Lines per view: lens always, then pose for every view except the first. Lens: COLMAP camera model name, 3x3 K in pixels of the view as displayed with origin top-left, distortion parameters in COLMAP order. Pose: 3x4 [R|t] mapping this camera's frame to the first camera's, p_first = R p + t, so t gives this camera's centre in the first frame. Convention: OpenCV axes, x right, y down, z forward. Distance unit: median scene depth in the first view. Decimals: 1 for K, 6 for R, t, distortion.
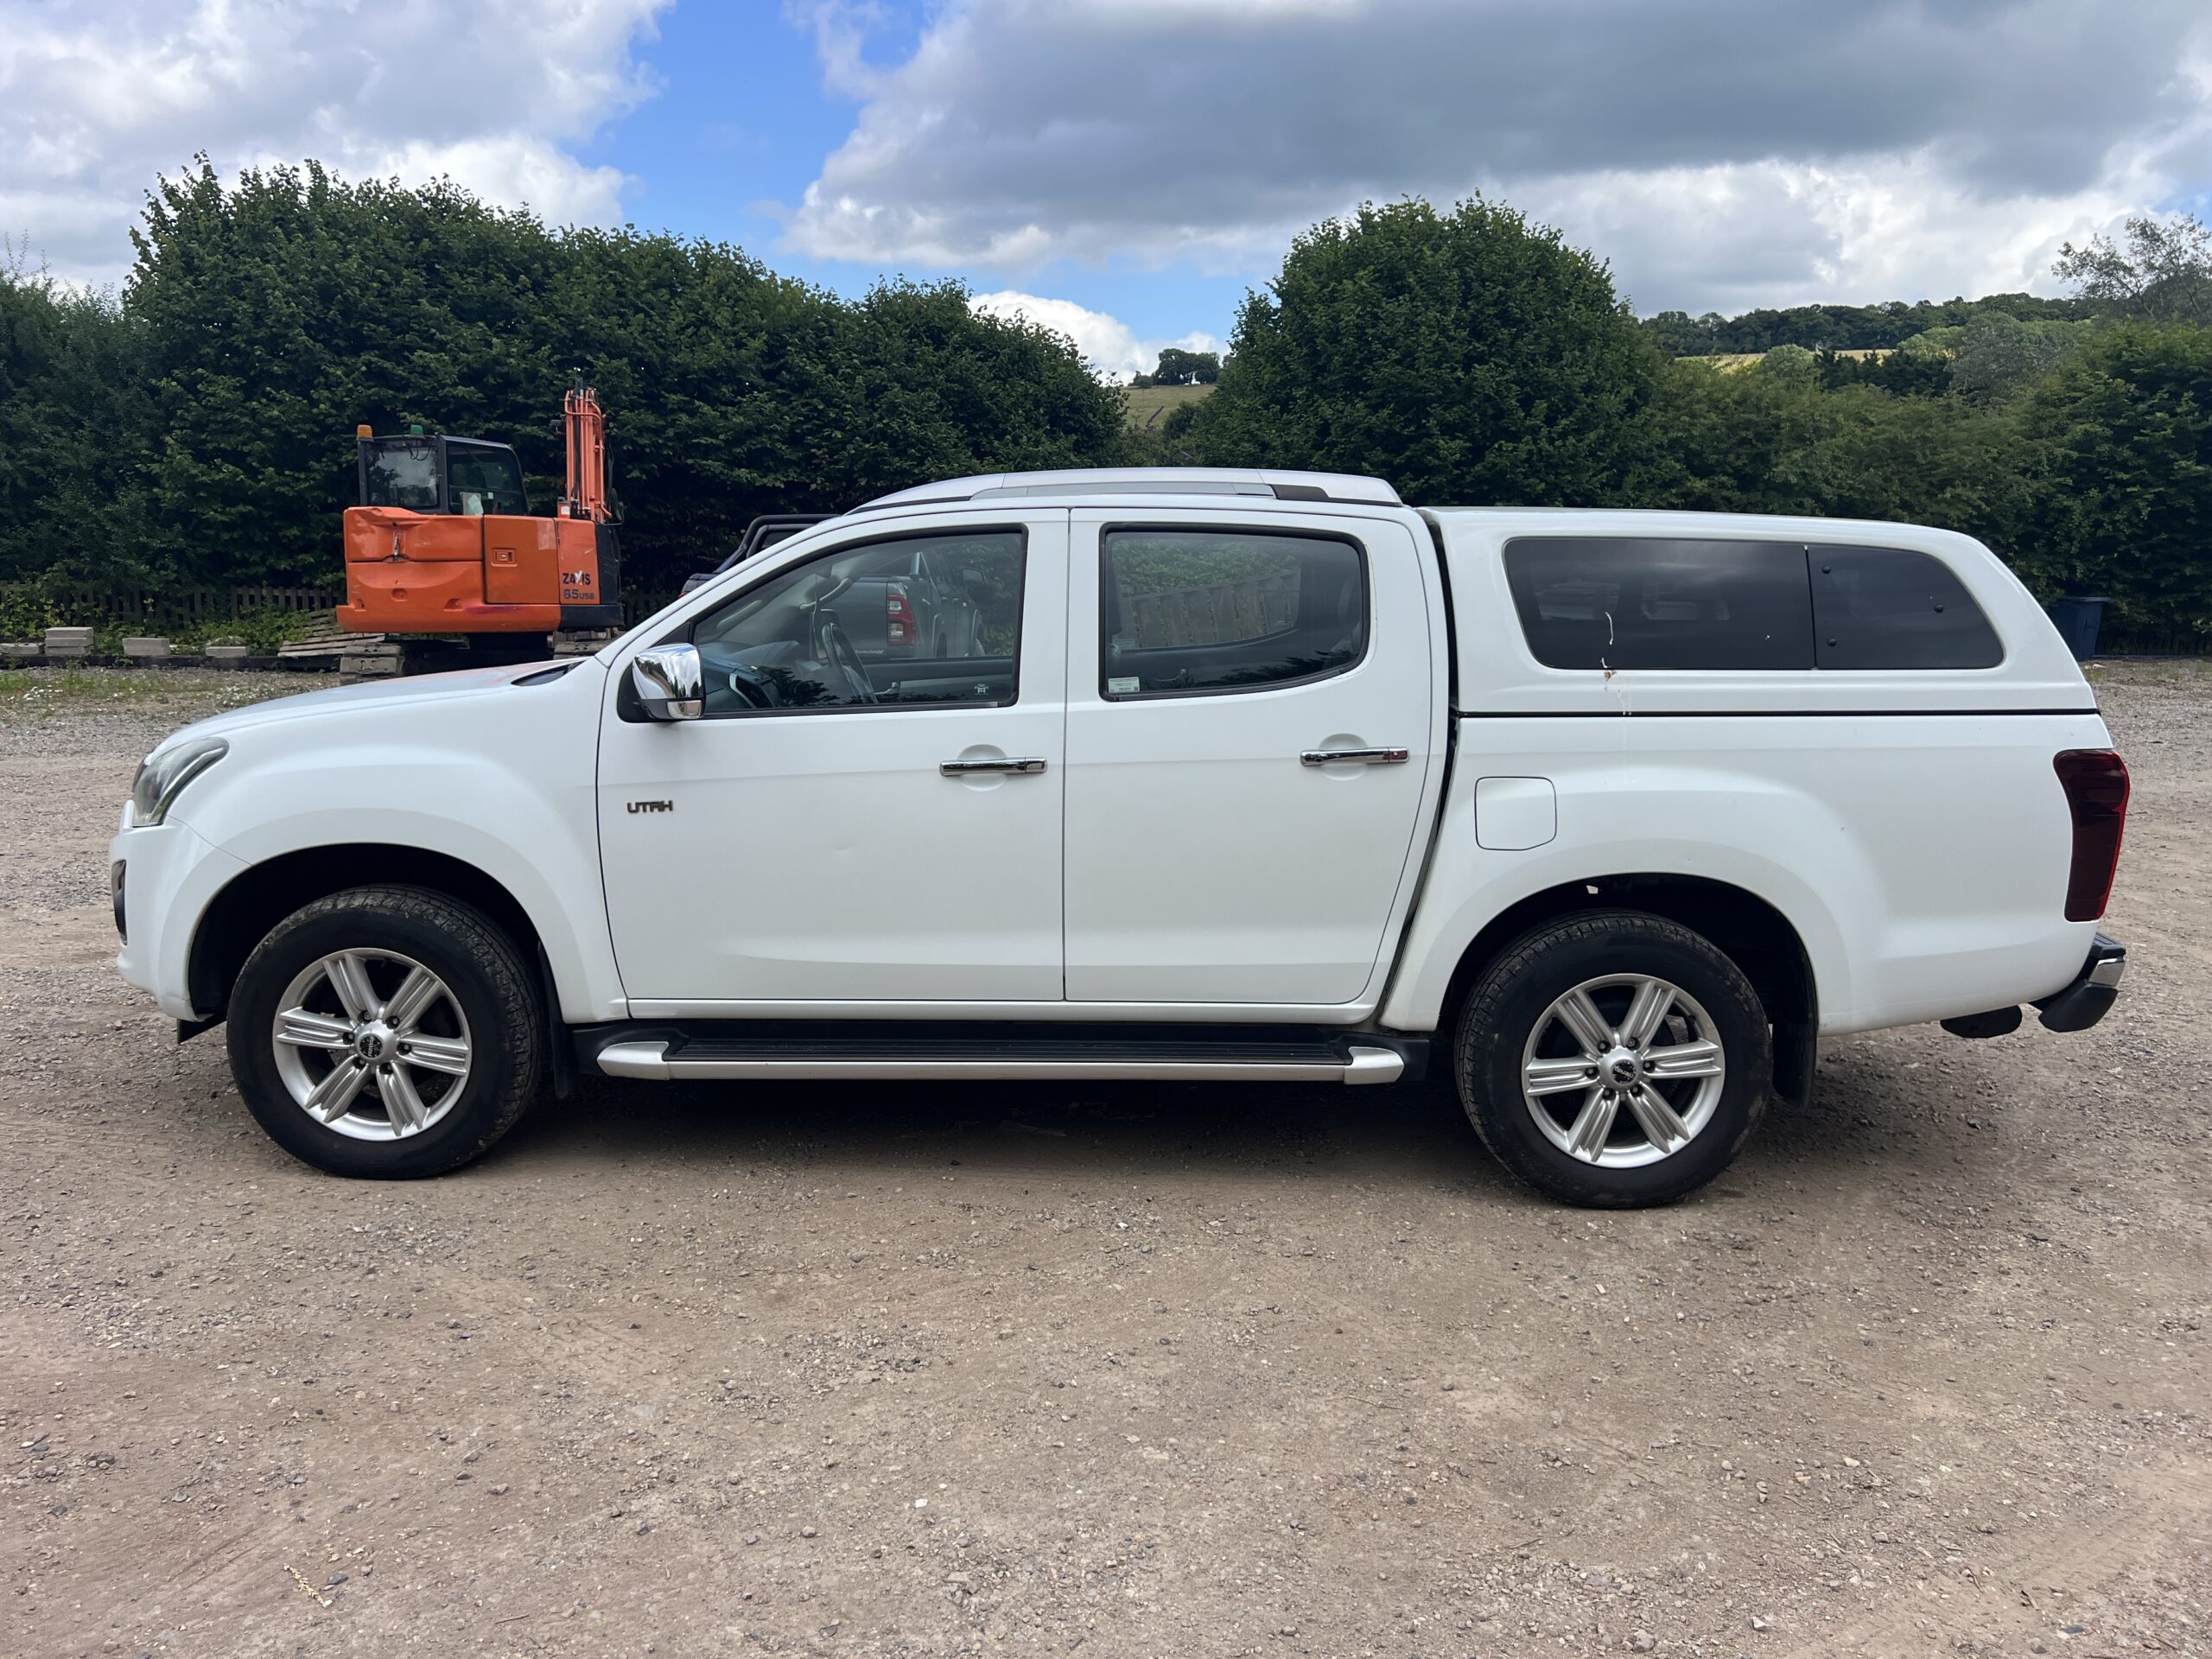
lens RADIAL K [[1667.9, 0, 1099.4], [0, 1667.9, 819.6], [0, 0, 1]] dist [0.044473, -0.054097]
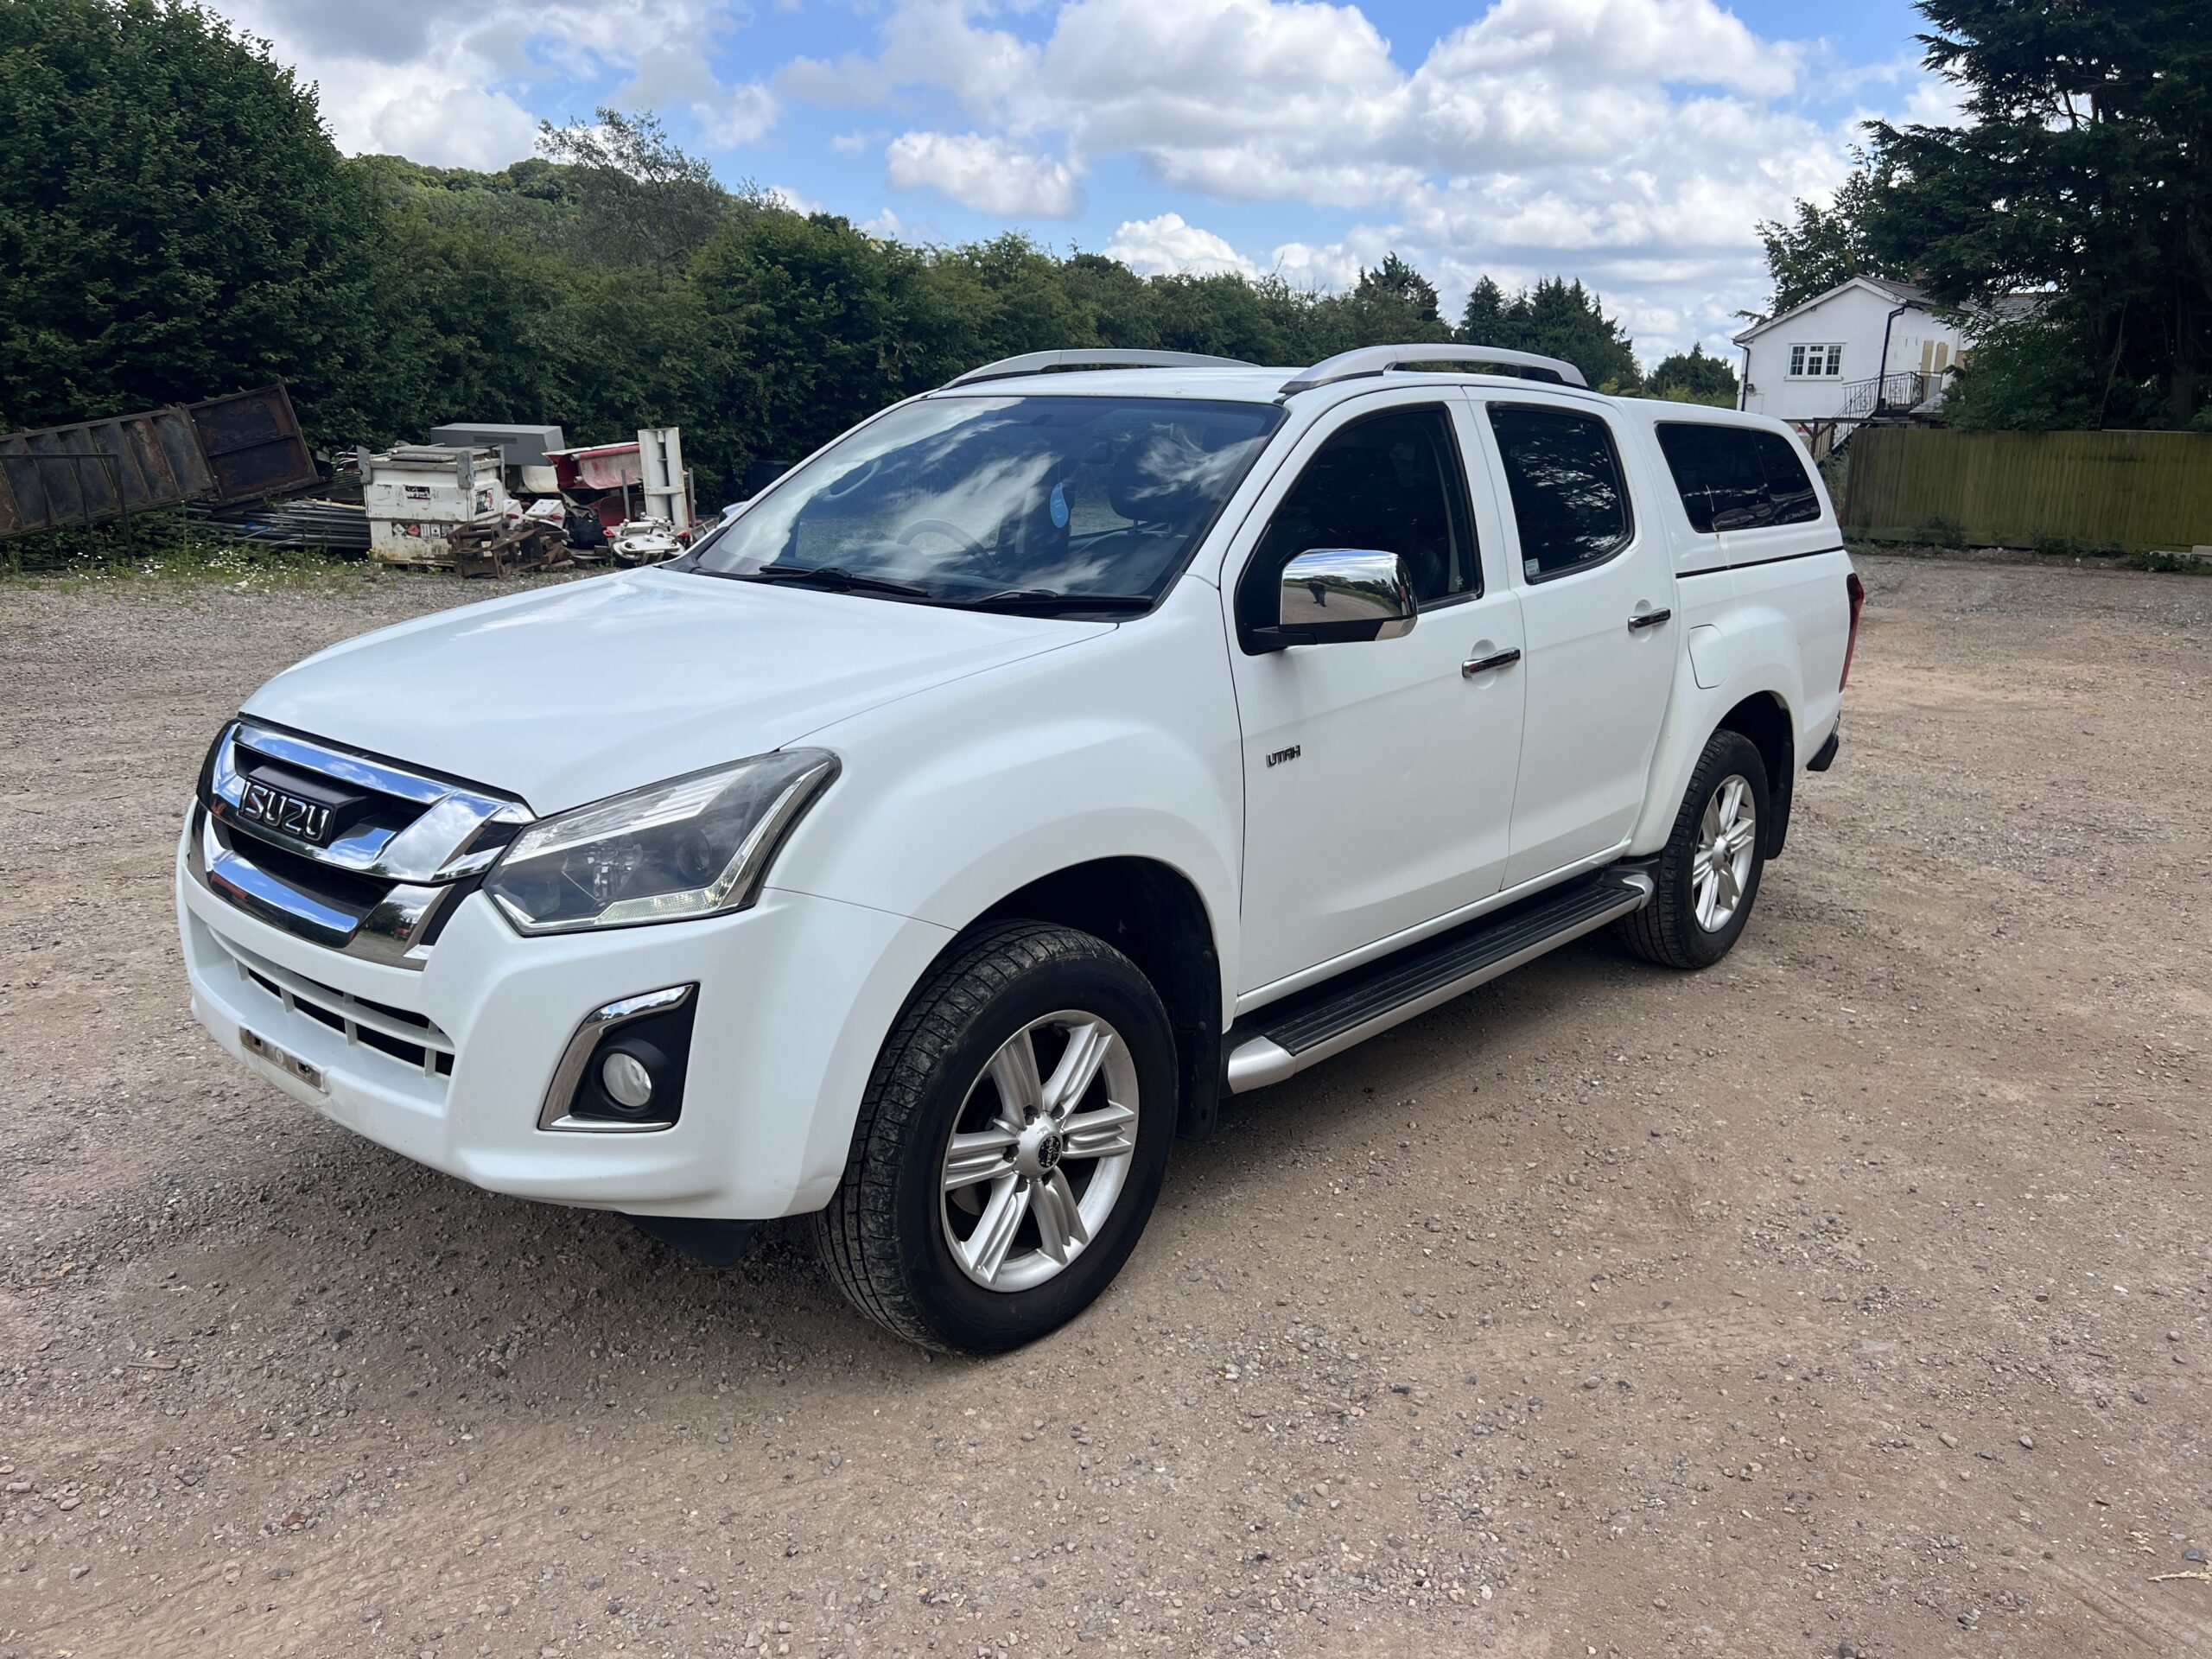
lens RADIAL K [[1667.9, 0, 1099.4], [0, 1667.9, 819.6], [0, 0, 1]] dist [0.044473, -0.054097]
pose [[0.639878, -0.170399, 0.749346, -0.190021], [0.109581, 0.985374, 0.130499, -0.018562], [-0.760623, -0.001389, 0.649192, 0.110178]]
